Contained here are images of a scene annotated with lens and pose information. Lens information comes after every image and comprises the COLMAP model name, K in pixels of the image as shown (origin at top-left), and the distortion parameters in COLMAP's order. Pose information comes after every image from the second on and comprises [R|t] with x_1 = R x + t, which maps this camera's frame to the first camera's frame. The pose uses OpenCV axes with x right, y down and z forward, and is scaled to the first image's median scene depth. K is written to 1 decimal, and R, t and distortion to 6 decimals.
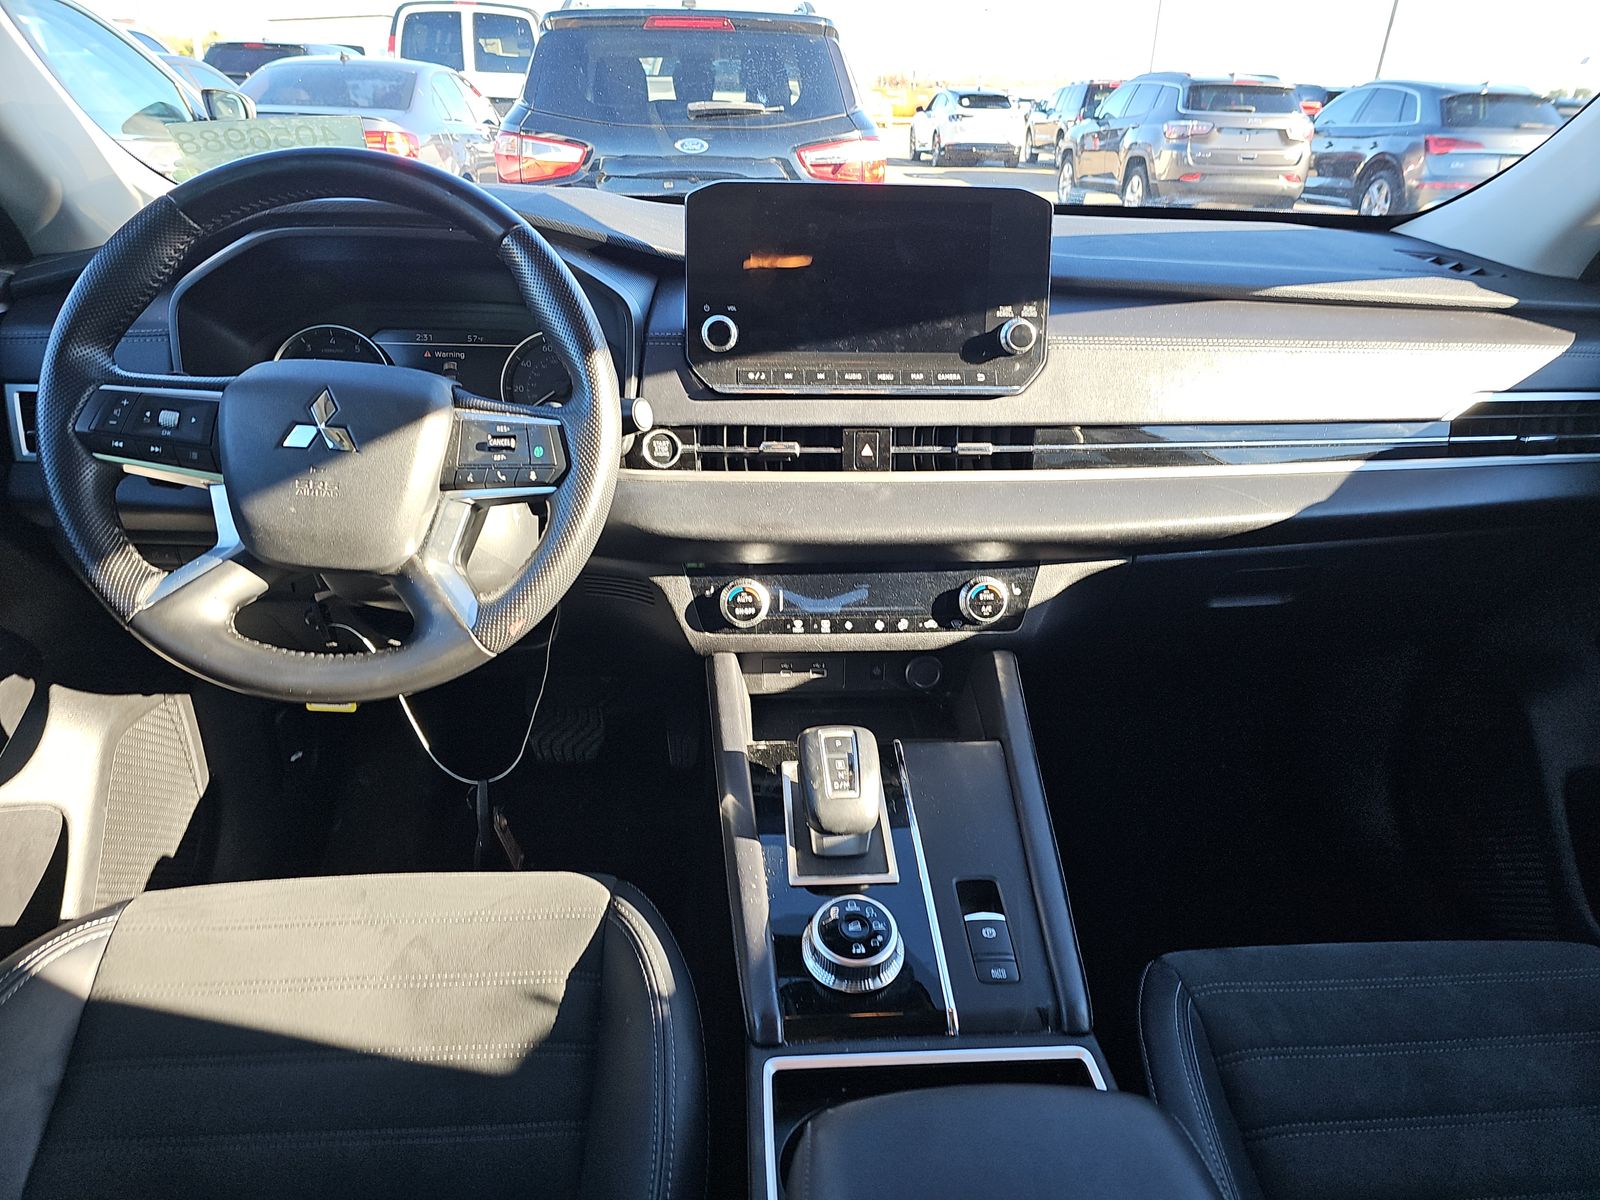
lens RADIAL K [[952.8, 0, 803.6], [0, 952.8, 565.6], [0, 0, 1]] dist [0.031572, -0.038062]
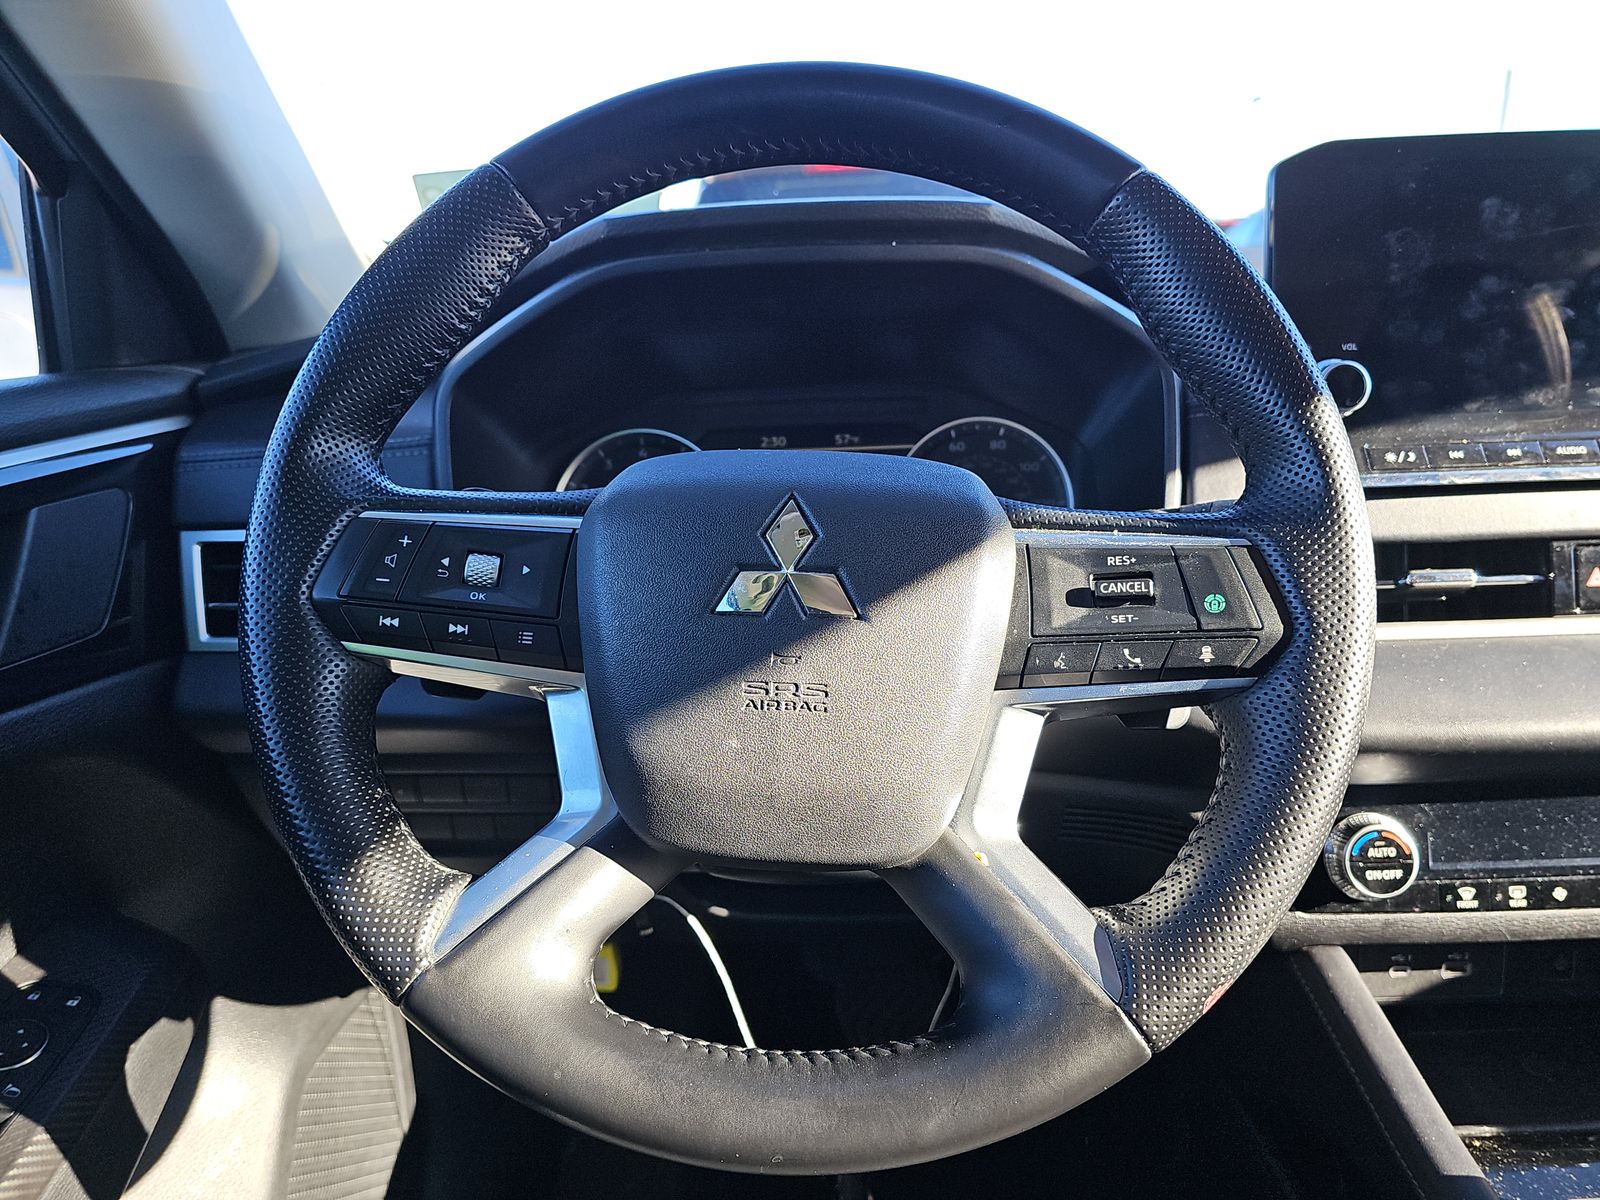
lens RADIAL K [[952.8, 0, 803.6], [0, 952.8, 565.6], [0, 0, 1]] dist [0.031572, -0.038062]
pose [[0.993784, -0.043777, -0.102360, -0.425590], [0.027775, 0.987863, -0.152826, -0.069363], [0.107807, 0.149033, 0.982938, 0.497431]]
